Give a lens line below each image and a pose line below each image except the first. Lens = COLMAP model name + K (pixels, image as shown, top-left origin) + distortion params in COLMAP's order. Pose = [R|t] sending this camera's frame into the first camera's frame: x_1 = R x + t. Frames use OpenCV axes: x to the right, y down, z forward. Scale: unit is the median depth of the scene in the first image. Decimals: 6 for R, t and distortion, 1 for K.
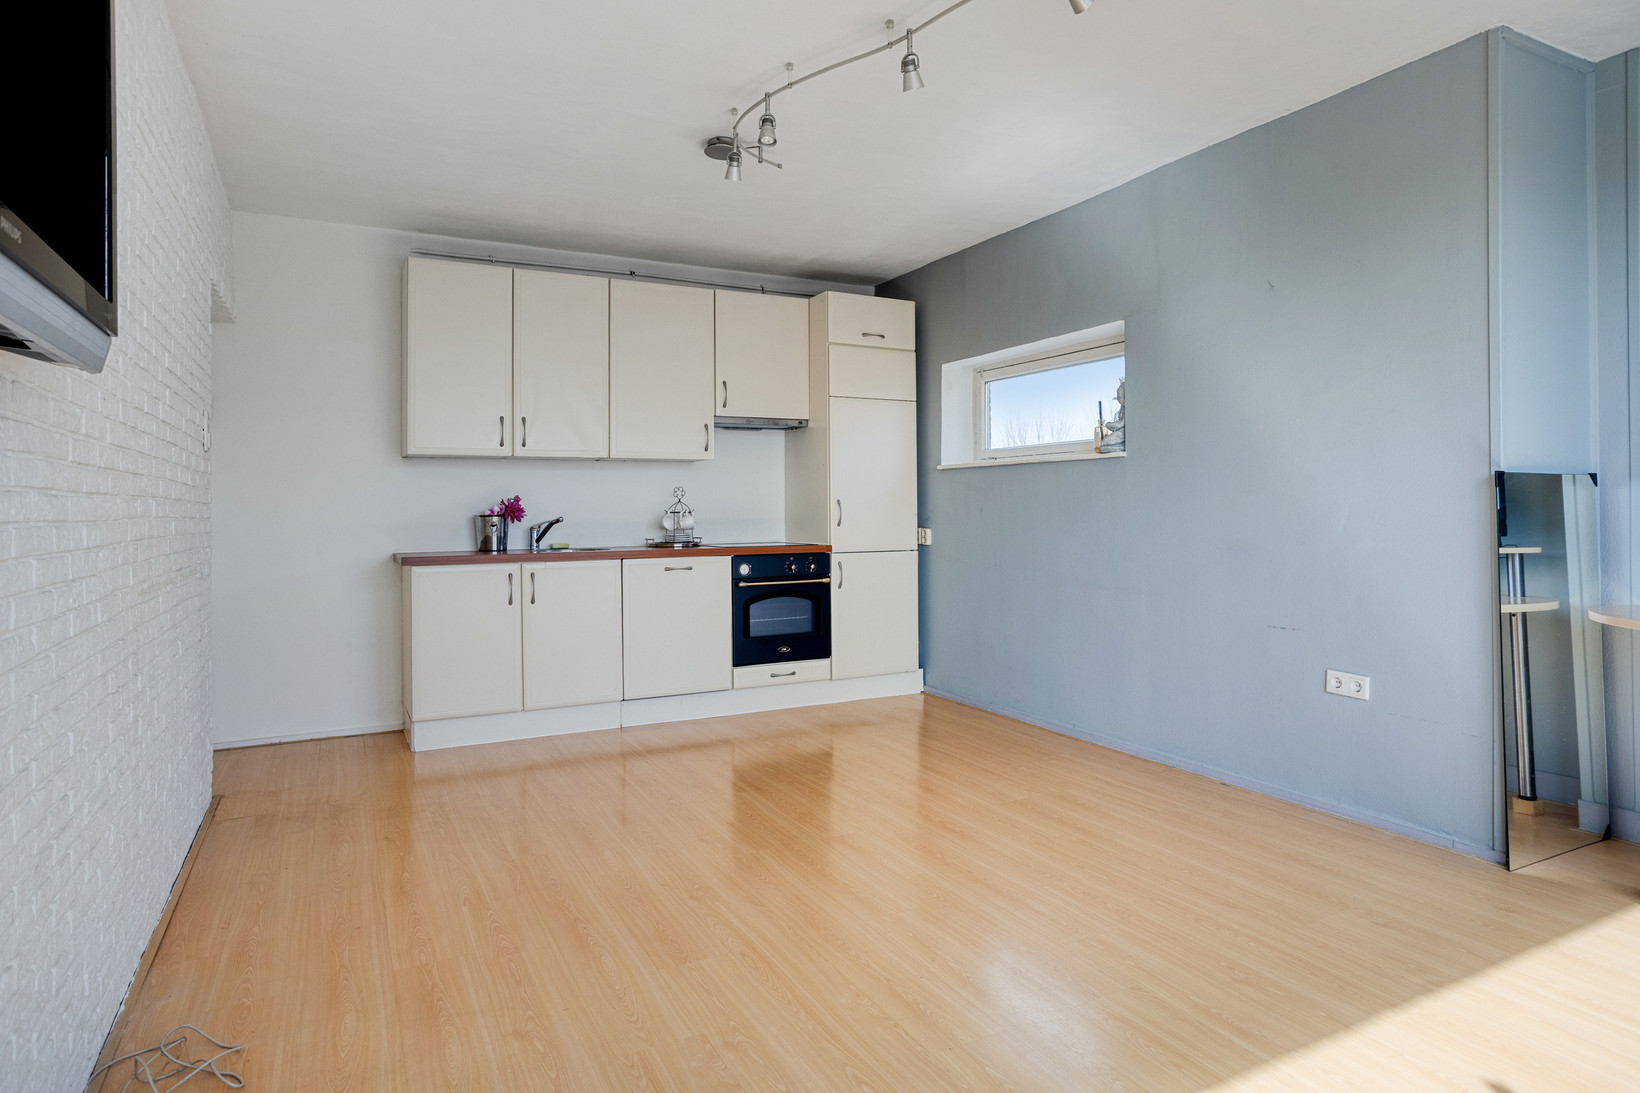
lens RADIAL K [[918.1, 0, 820.8], [0, 918.1, 516.5], [0, 0, 1]] dist [-0.049980, 0.038751]
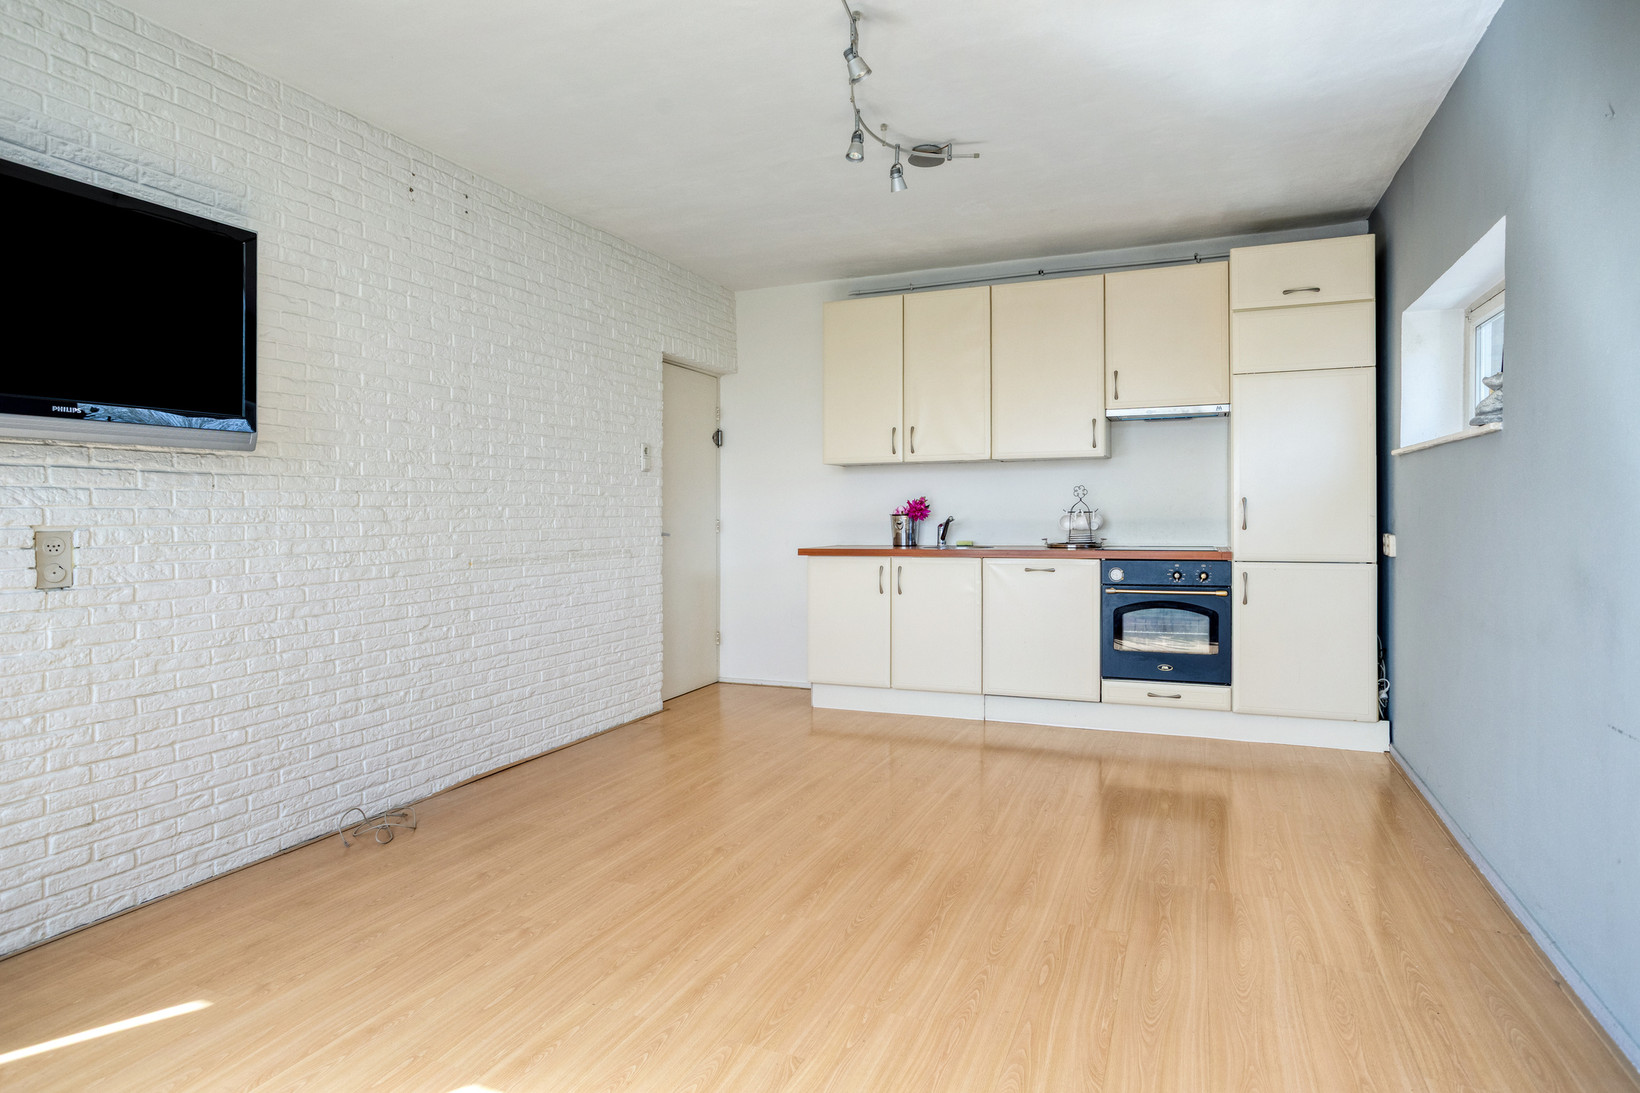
lens RADIAL K [[918.1, 0, 820.8], [0, 918.1, 516.5], [0, 0, 1]] dist [-0.049980, 0.038751]
pose [[0.628596, 0.007925, -0.777692, 0.450254], [-0.002232, 0.999962, 0.008386, -0.007879], [0.777729, -0.003535, 0.628590, 0.198719]]
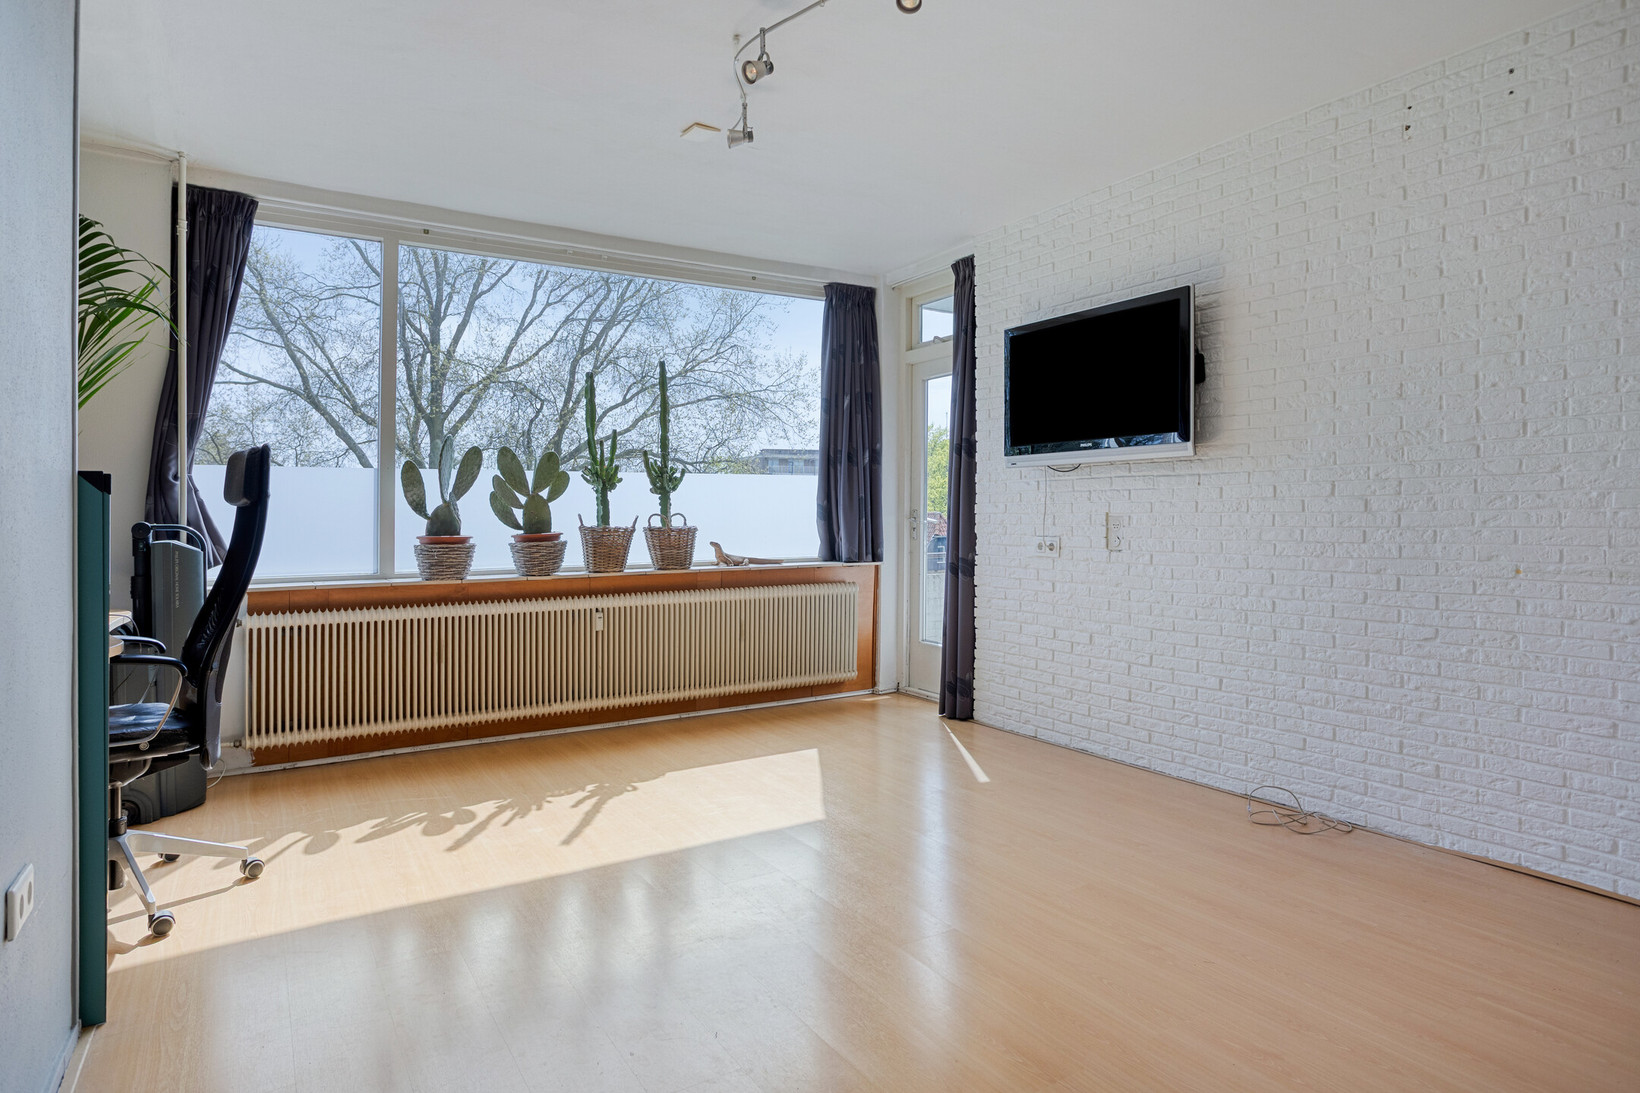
lens RADIAL K [[918.1, 0, 820.8], [0, 918.1, 516.5], [0, 0, 1]] dist [-0.049980, 0.038751]
pose [[-0.997362, 0.015014, -0.071021, 0.122710], [0.014357, 0.999849, 0.009744, -0.006089], [0.071157, 0.008698, -0.997427, 0.998410]]
